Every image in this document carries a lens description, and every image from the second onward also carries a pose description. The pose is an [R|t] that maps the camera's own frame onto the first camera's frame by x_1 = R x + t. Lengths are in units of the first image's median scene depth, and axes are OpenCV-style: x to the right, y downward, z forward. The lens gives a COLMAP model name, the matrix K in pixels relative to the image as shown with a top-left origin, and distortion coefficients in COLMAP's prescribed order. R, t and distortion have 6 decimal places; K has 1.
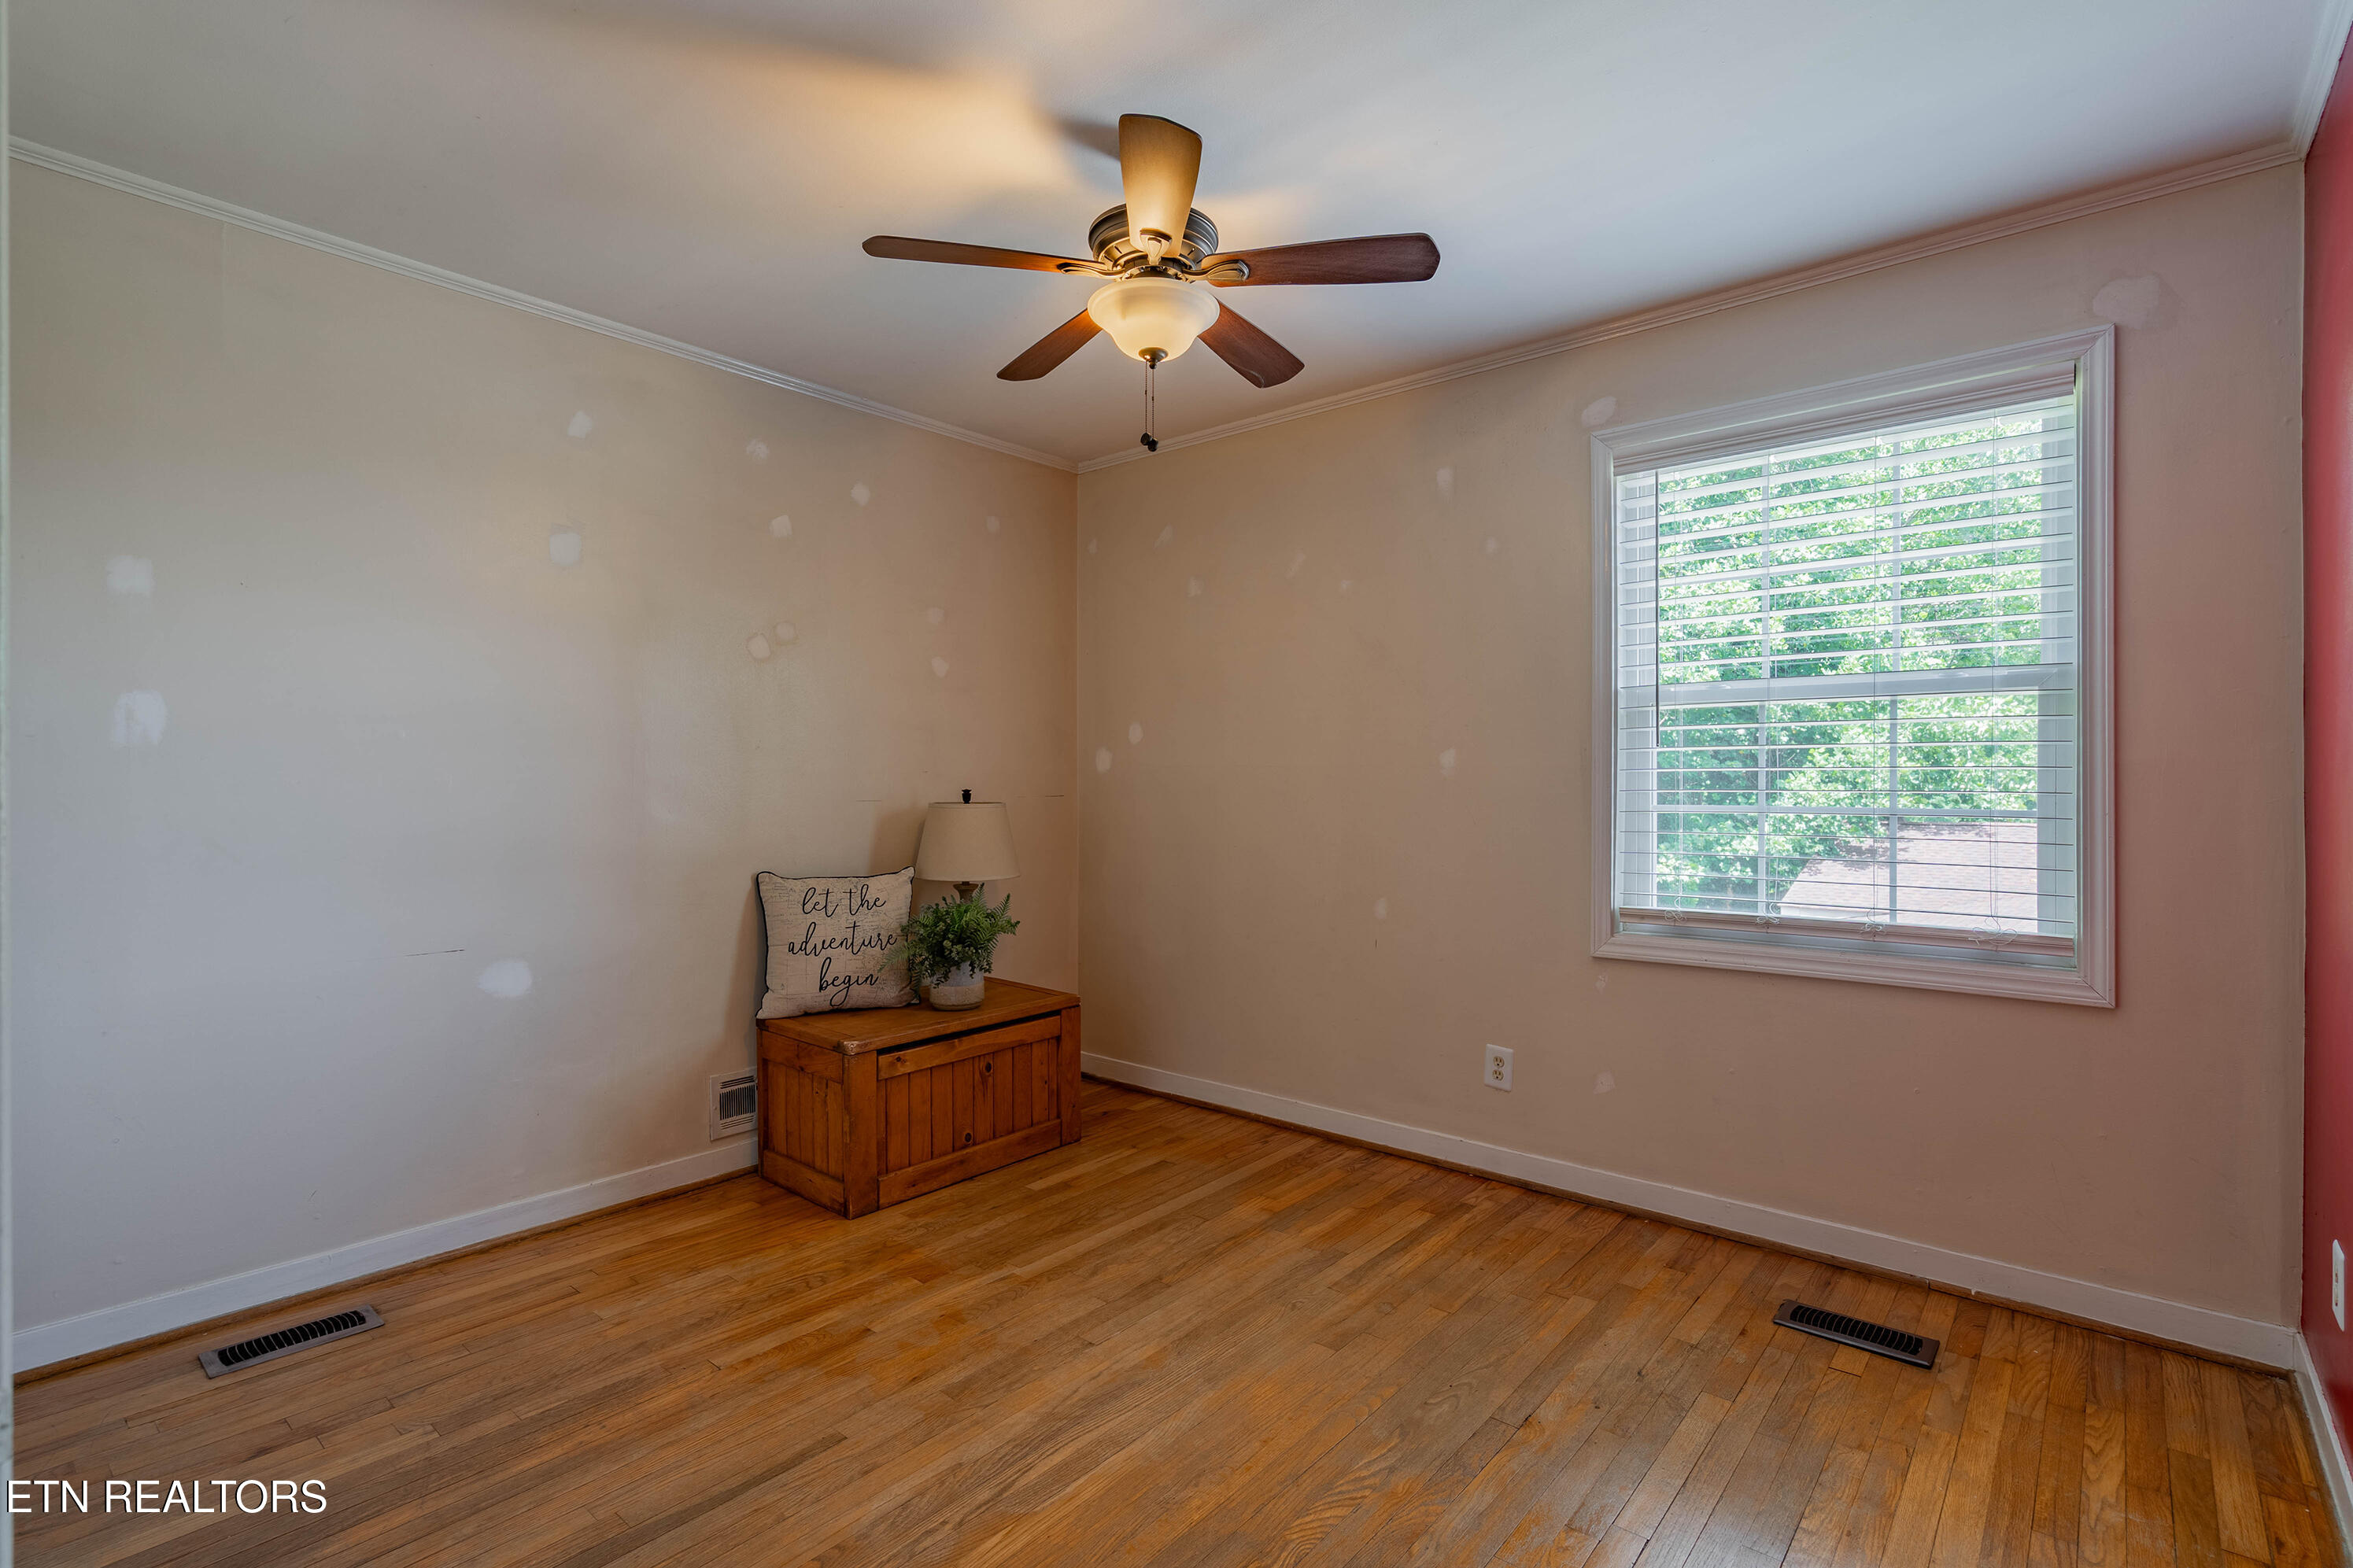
lens RADIAL K [[1089.7, 0, 1178.2], [0, 1089.7, 776.6], [0, 0, 1]] dist [0.004465, 0.000612]
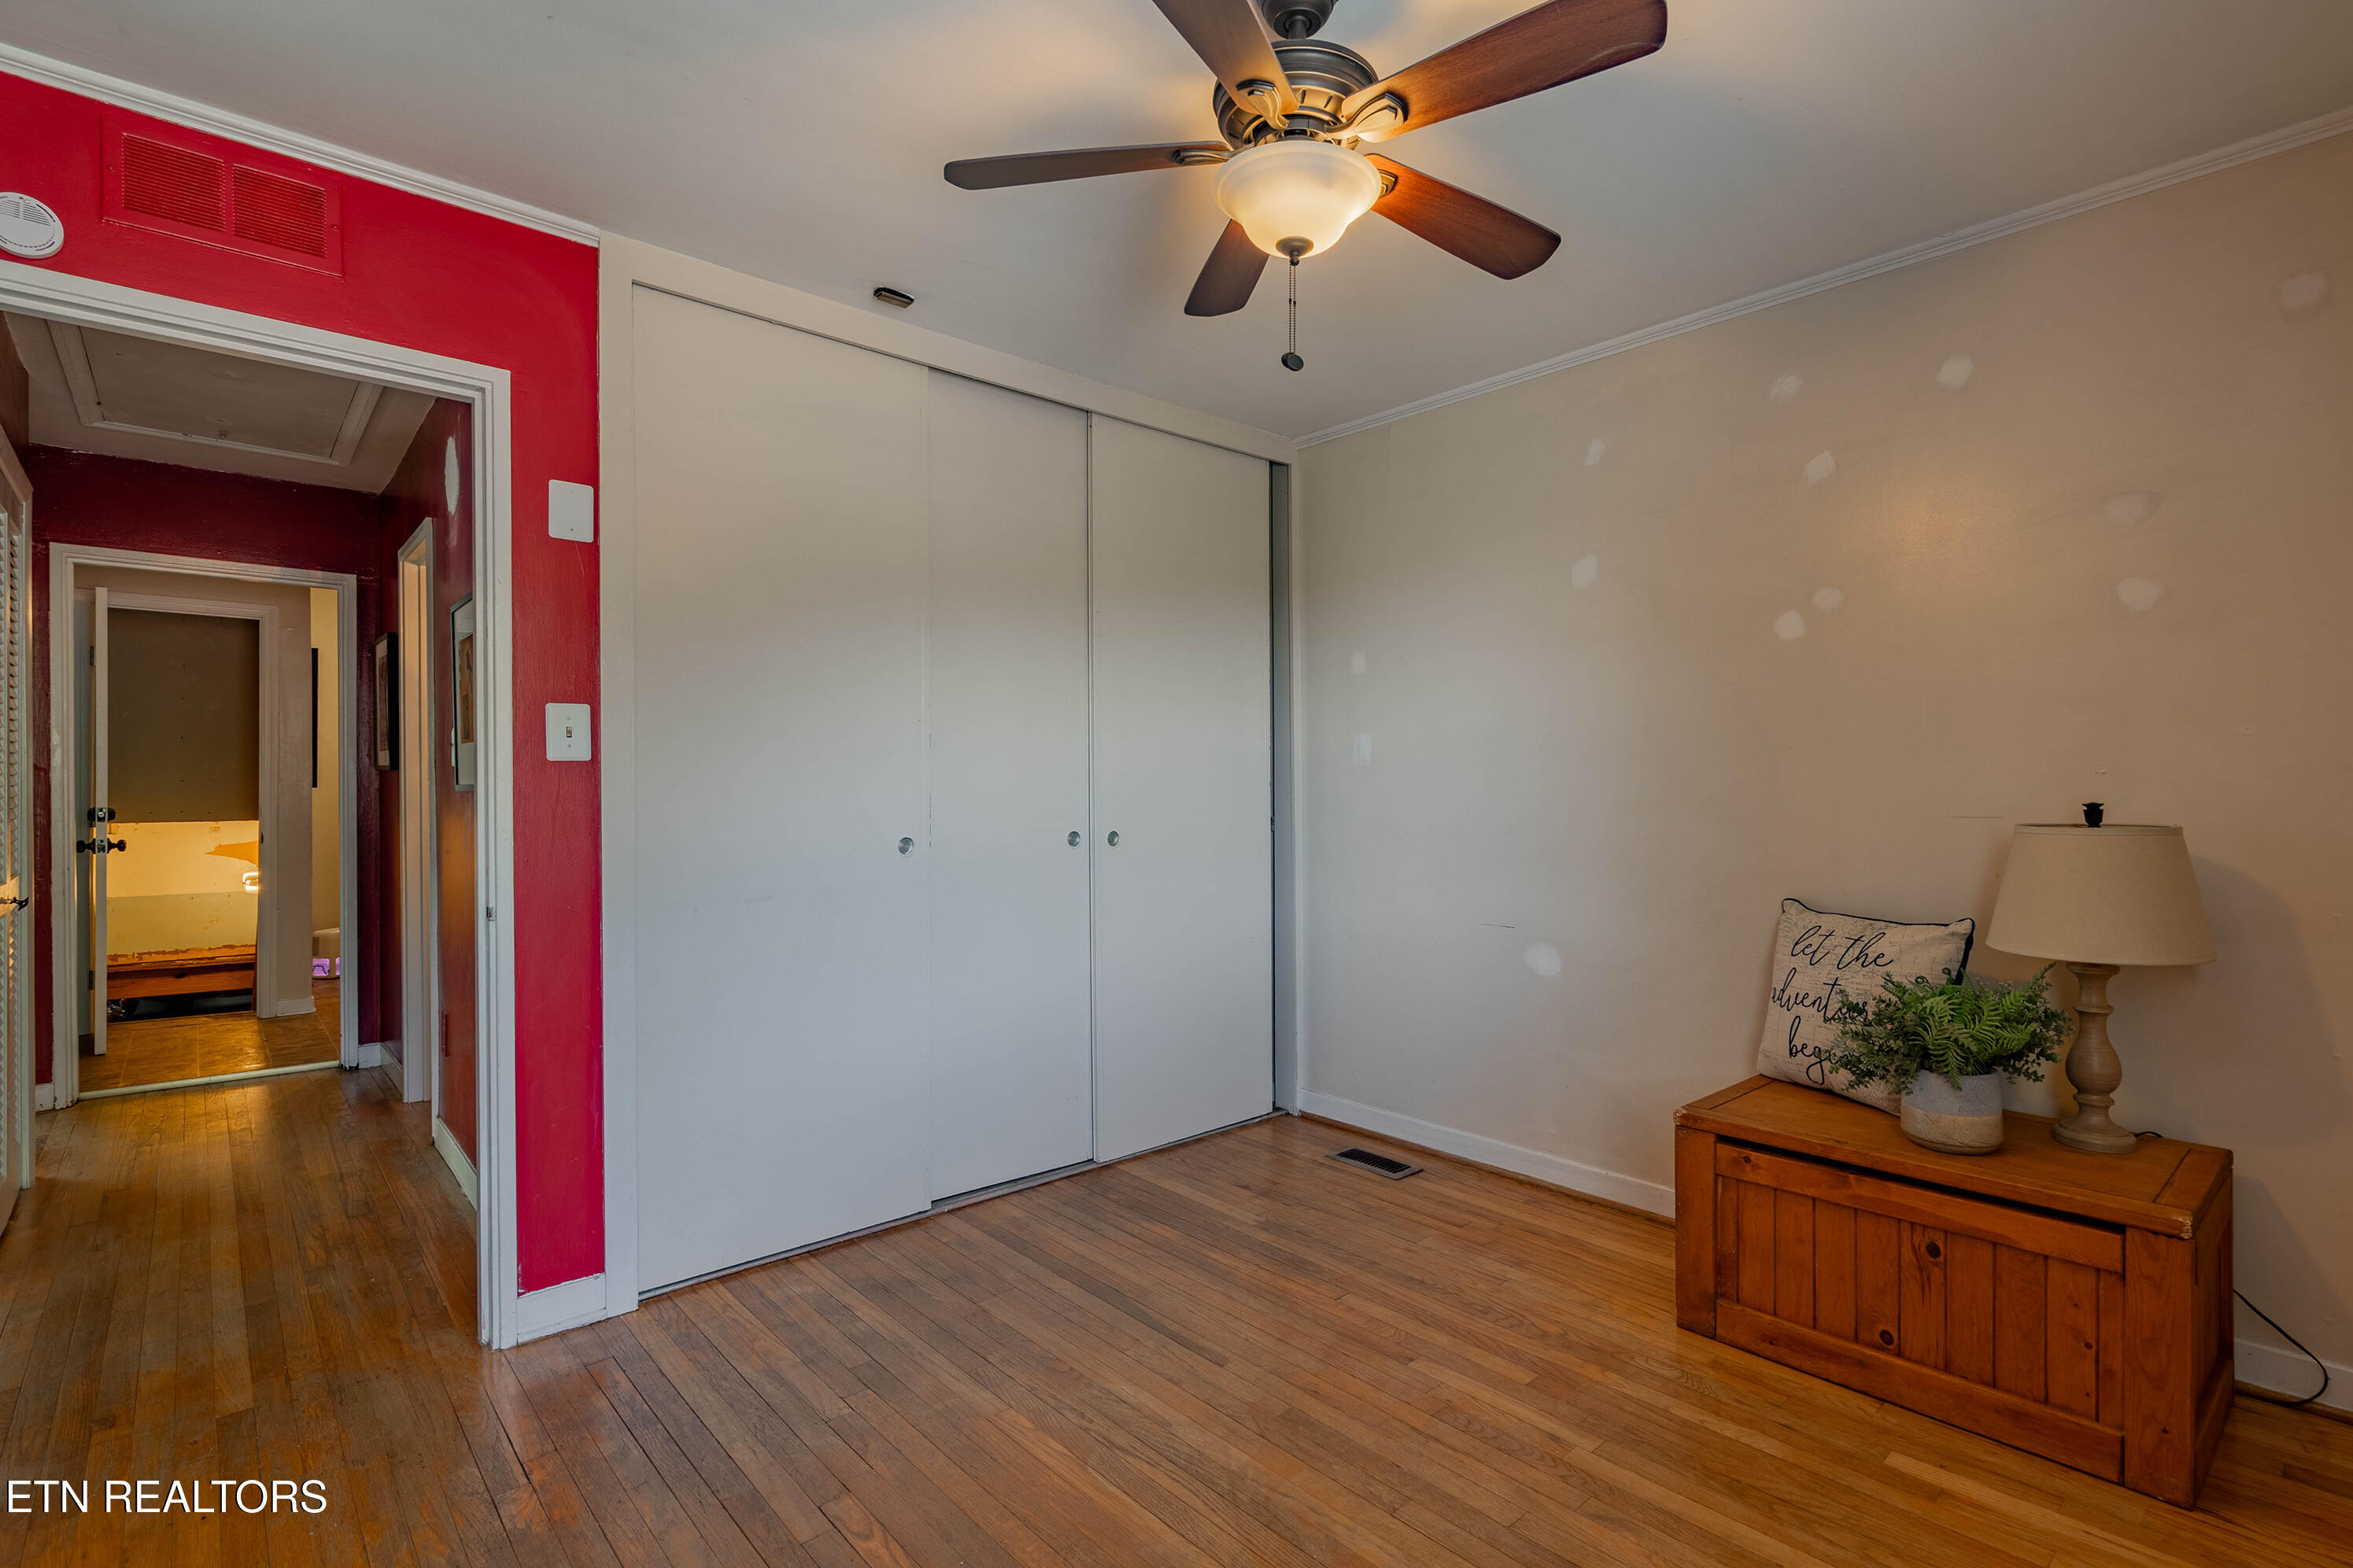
lens RADIAL K [[1089.7, 0, 1178.2], [0, 1089.7, 776.6], [0, 0, 1]] dist [0.004465, 0.000612]
pose [[-0.118278, -0.004368, -0.992971, 0.567708], [0.009773, 0.999937, -0.005562, -0.005038], [0.992932, -0.010362, -0.118228, 0.739900]]
